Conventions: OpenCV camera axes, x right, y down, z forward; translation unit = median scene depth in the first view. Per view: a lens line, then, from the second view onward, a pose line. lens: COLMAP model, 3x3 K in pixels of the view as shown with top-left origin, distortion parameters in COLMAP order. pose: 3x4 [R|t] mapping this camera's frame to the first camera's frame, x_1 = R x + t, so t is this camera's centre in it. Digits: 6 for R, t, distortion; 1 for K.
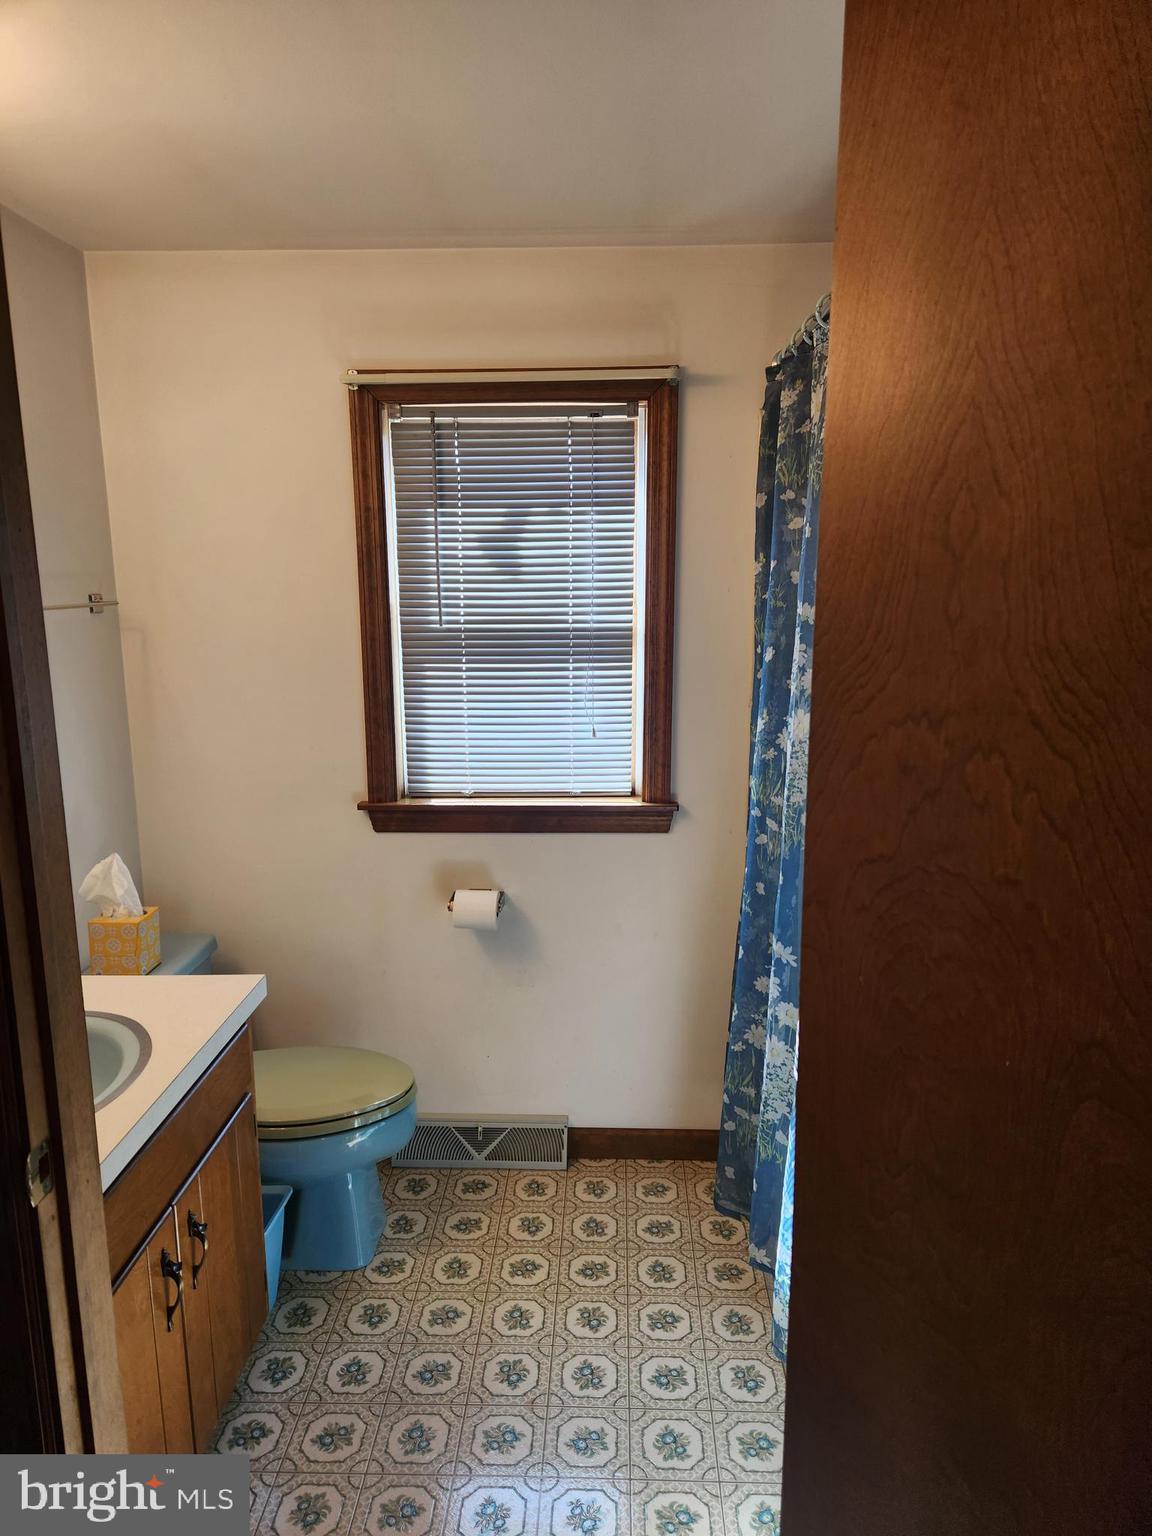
lens RADIAL K [[1046.0, 0, 581.0], [0, 1046.0, 775.8], [0, 0, 1]] dist [0.078160, -0.069227]
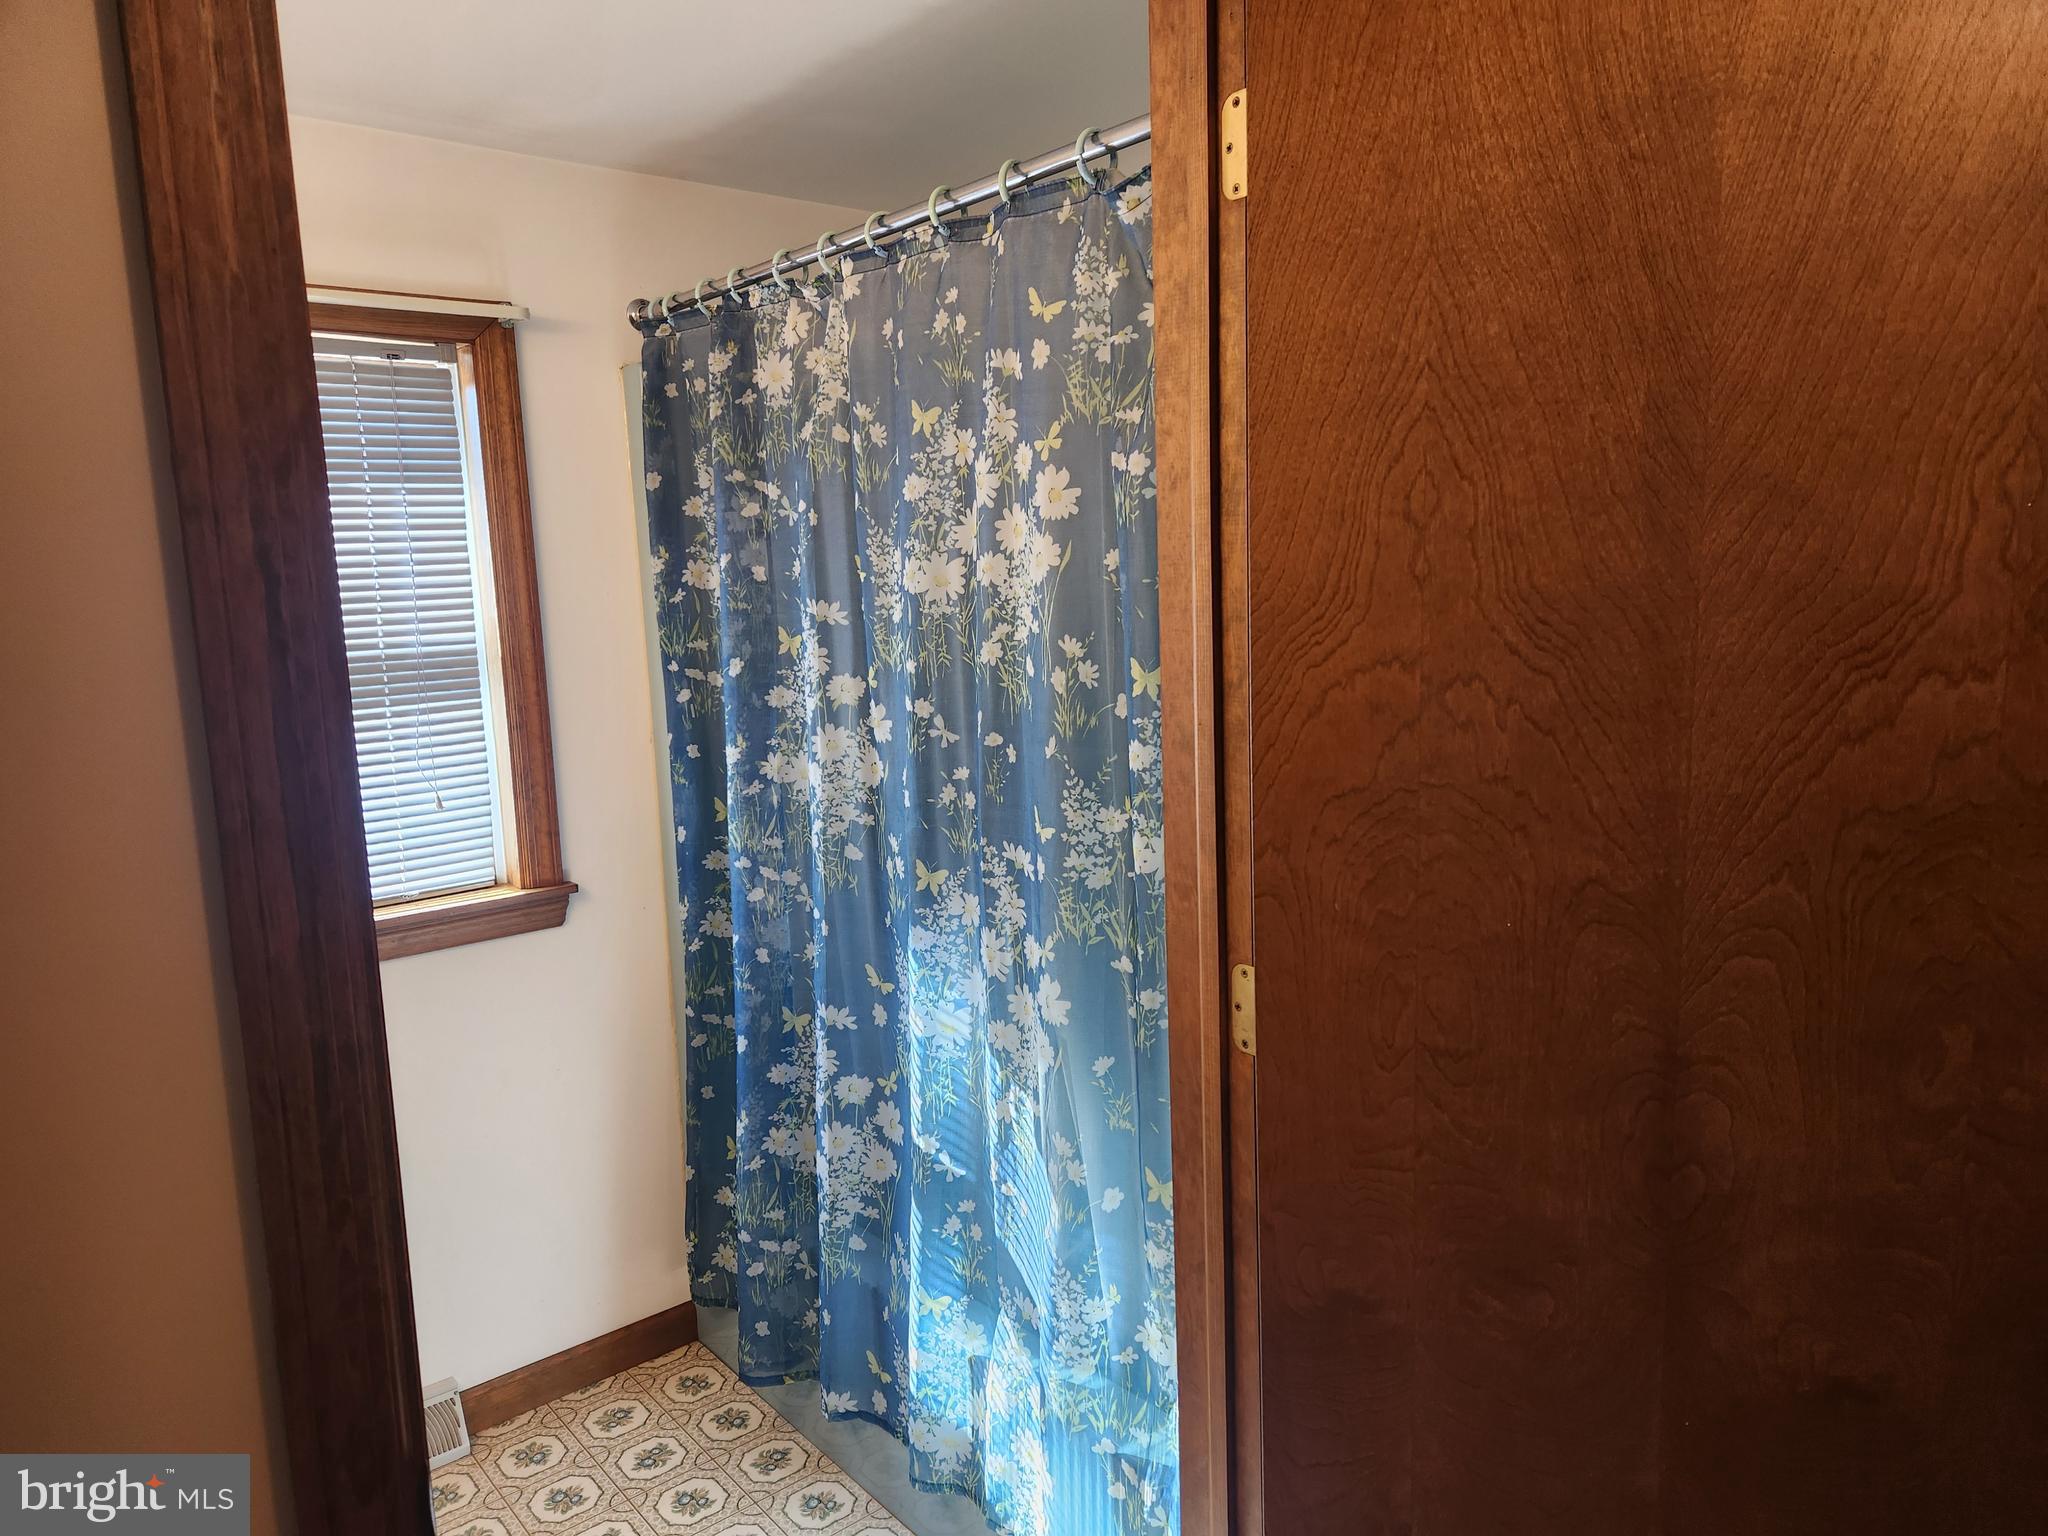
lens RADIAL K [[1394.6, 0, 1064.9], [0, 1394.6, 752.0], [0, 0, 1]] dist [0.078160, -0.069227]
pose [[0.732504, -0.109600, 0.671882, -0.952175], [0.157828, 0.987405, -0.011000, 0.004141], [-0.662214, 0.114099, 0.740577, 0.083166]]
